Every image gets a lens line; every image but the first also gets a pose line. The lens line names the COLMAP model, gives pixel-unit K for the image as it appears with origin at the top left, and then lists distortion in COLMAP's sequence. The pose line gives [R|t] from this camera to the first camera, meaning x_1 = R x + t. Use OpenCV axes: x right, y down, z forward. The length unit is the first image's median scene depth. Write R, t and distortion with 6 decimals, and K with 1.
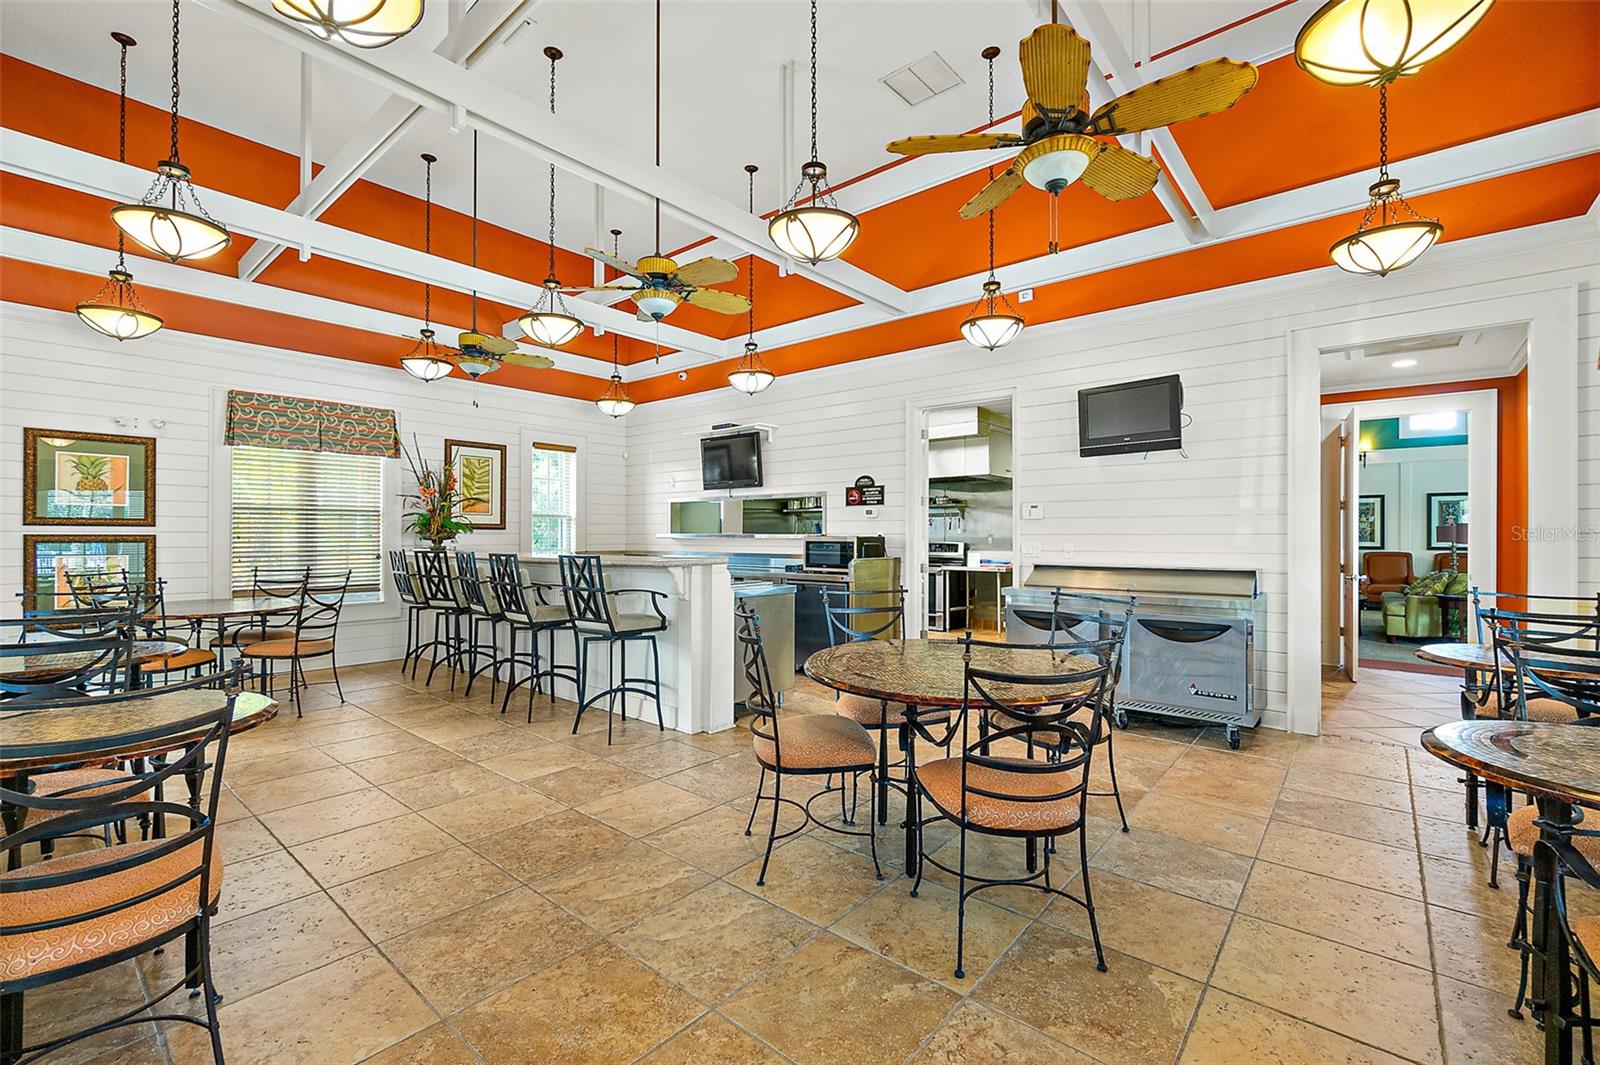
lens RADIAL K [[691.7, 0, 795.5], [0, 691.7, 538.8], [0, 0, 1]] dist [-0.002517, -0.000022]
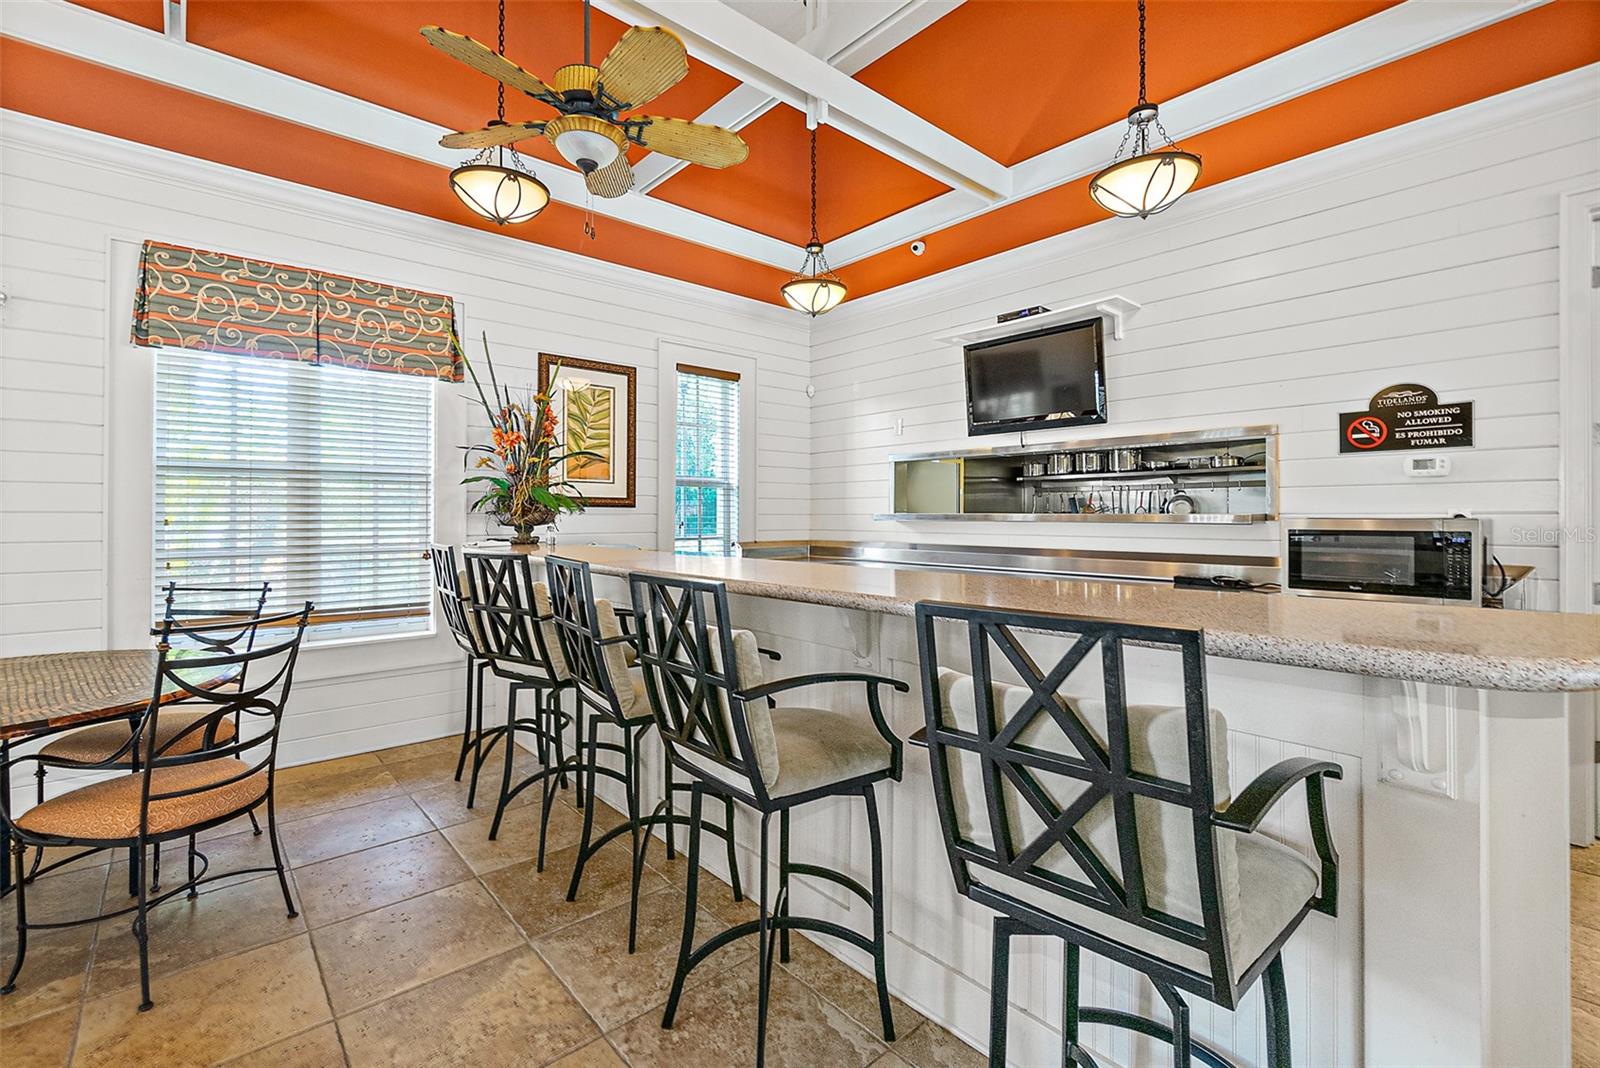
lens RADIAL K [[710.5, 0, 796.5], [0, 710.5, 516.2], [0, 0, 1]] dist [-0.001742, -0.000609]
pose [[0.989619, -0.002045, -0.143702, -0.230121], [0.001656, 0.999995, -0.002826, -0.004198], [0.143707, 0.002559, 0.989617, 0.490859]]
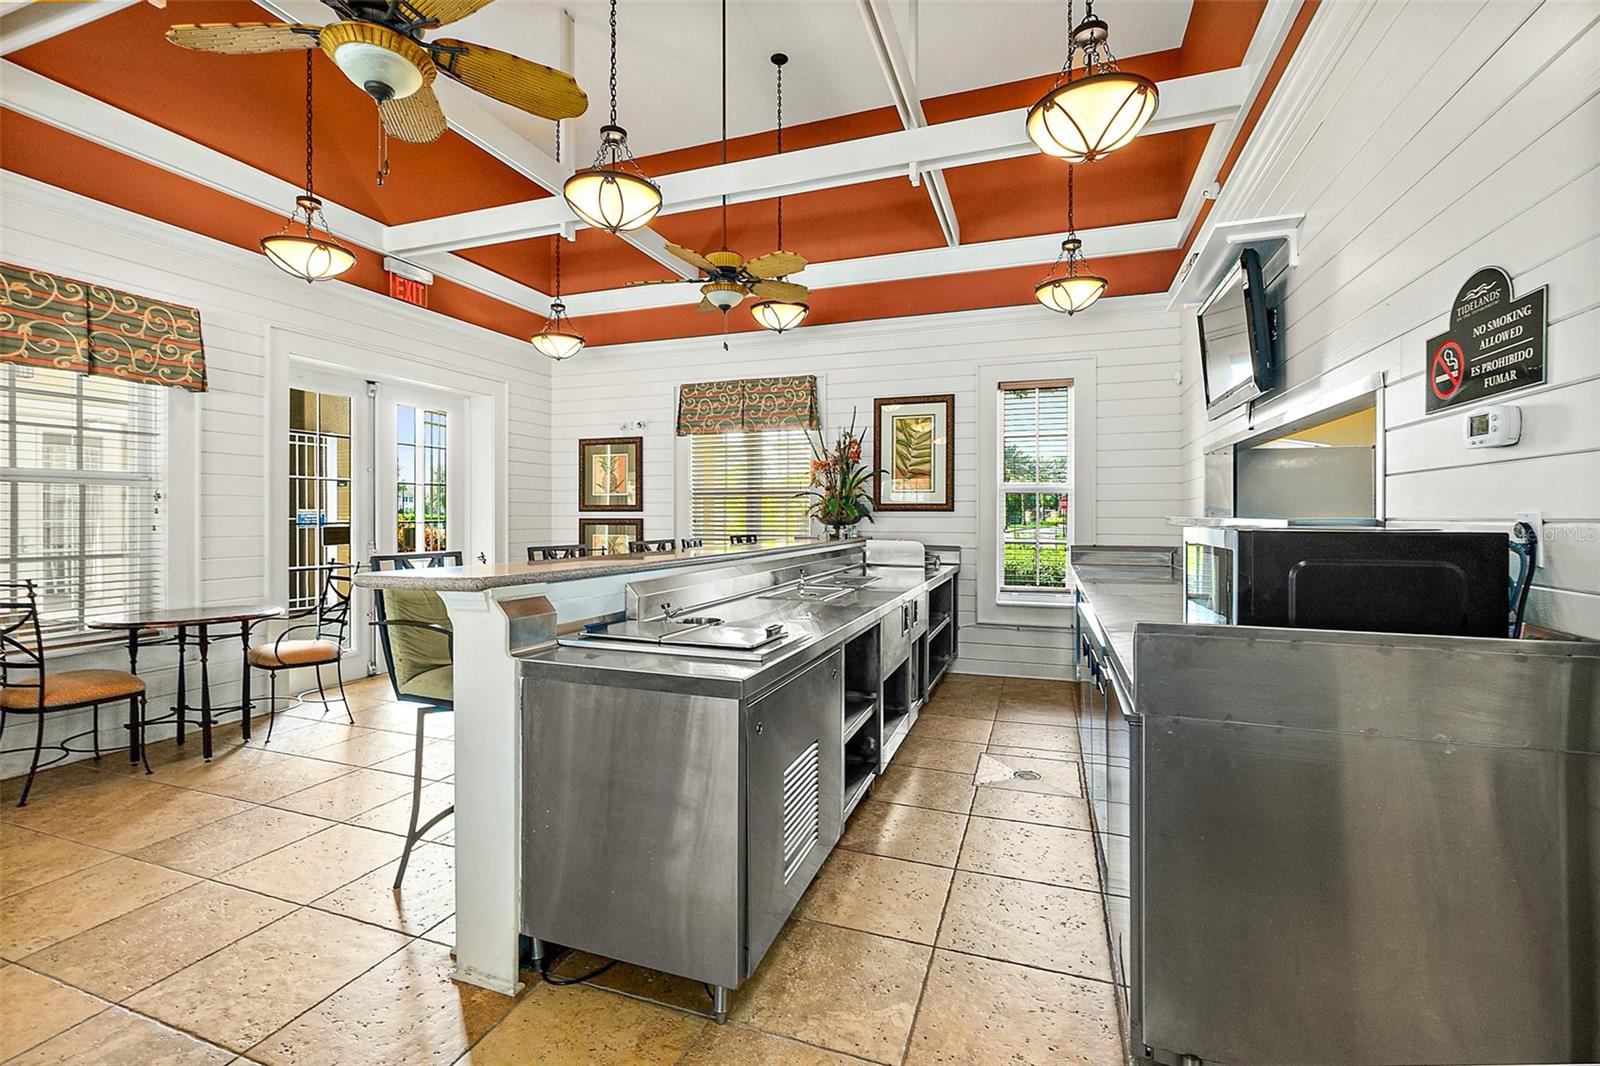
lens RADIAL K [[691.3, 0, 800.0], [0, 691.3, 533.0], [0, 0, 1]] dist [-0.001097, -0.000249]
pose [[0.356694, 0.022565, -0.933949, 0.241965], [-0.003504, 0.999734, 0.022816, -0.007614], [0.934215, -0.004866, 0.356678, 0.713228]]
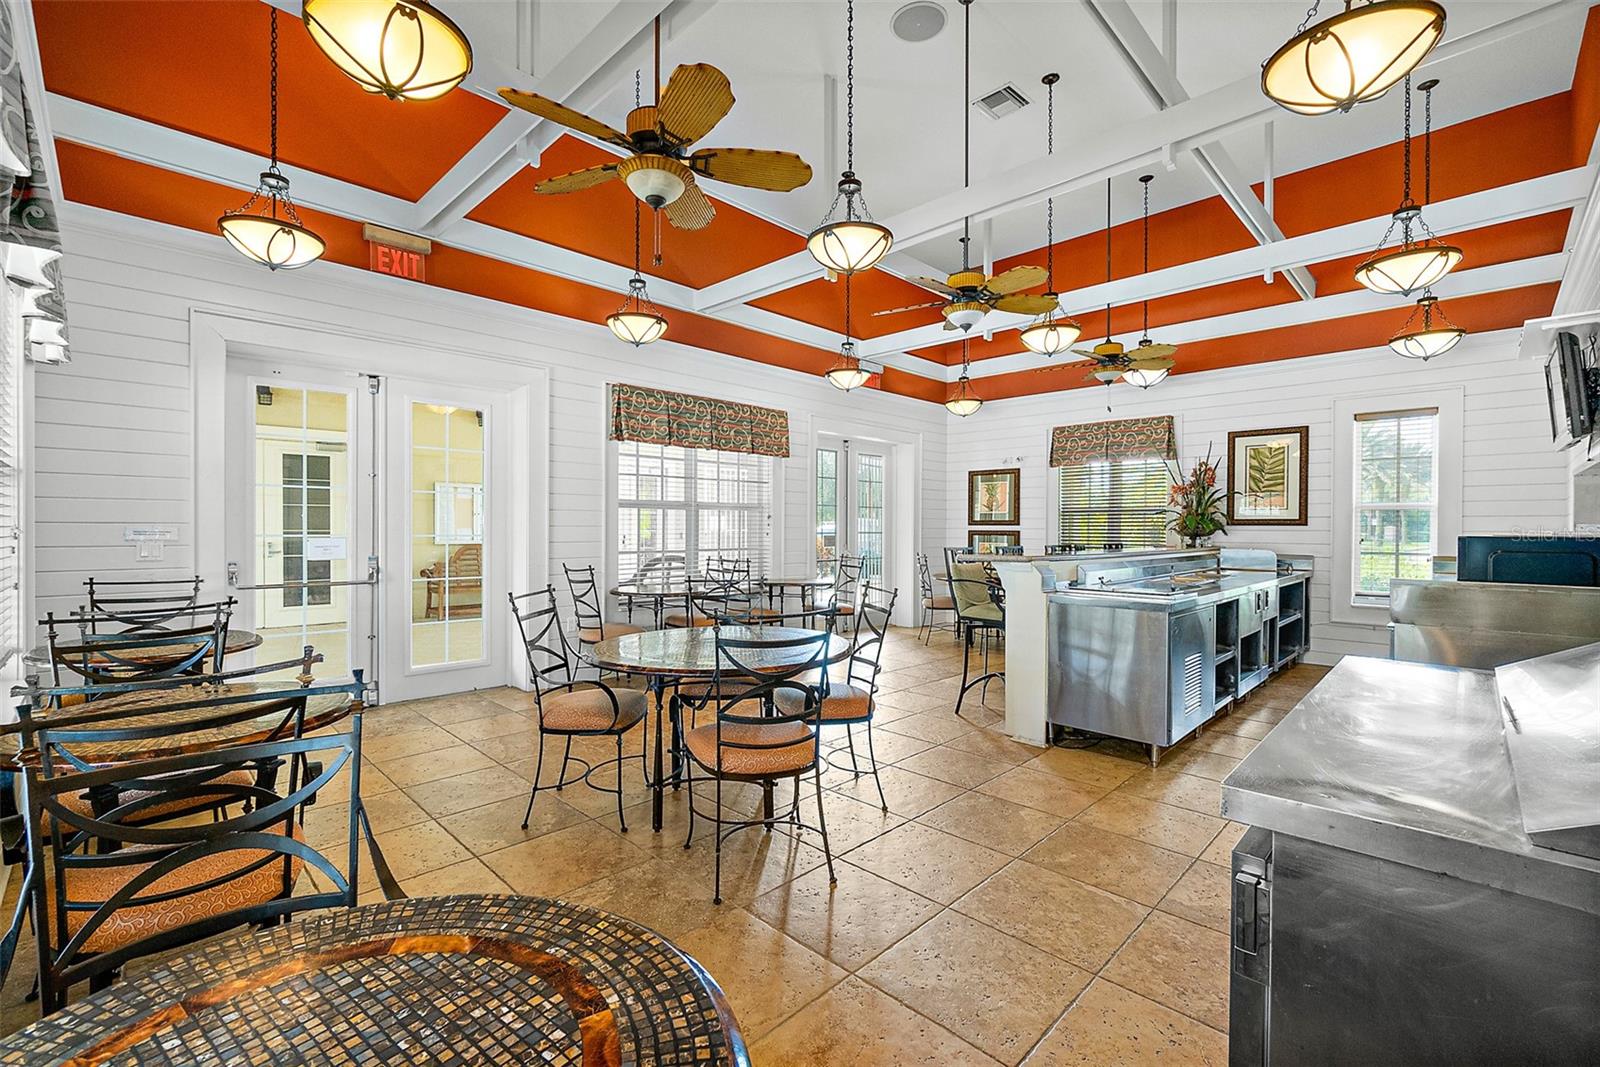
lens RADIAL K [[691.7, 0, 795.5], [0, 691.7, 539.8], [0, 0, 1]] dist [-0.002517, -0.000022]
pose [[-0.070887, 0.015976, -0.997356, 0.567737], [-0.007442, 0.999835, 0.016544, -0.005901], [0.997457, 0.008595, -0.070757, 0.524387]]
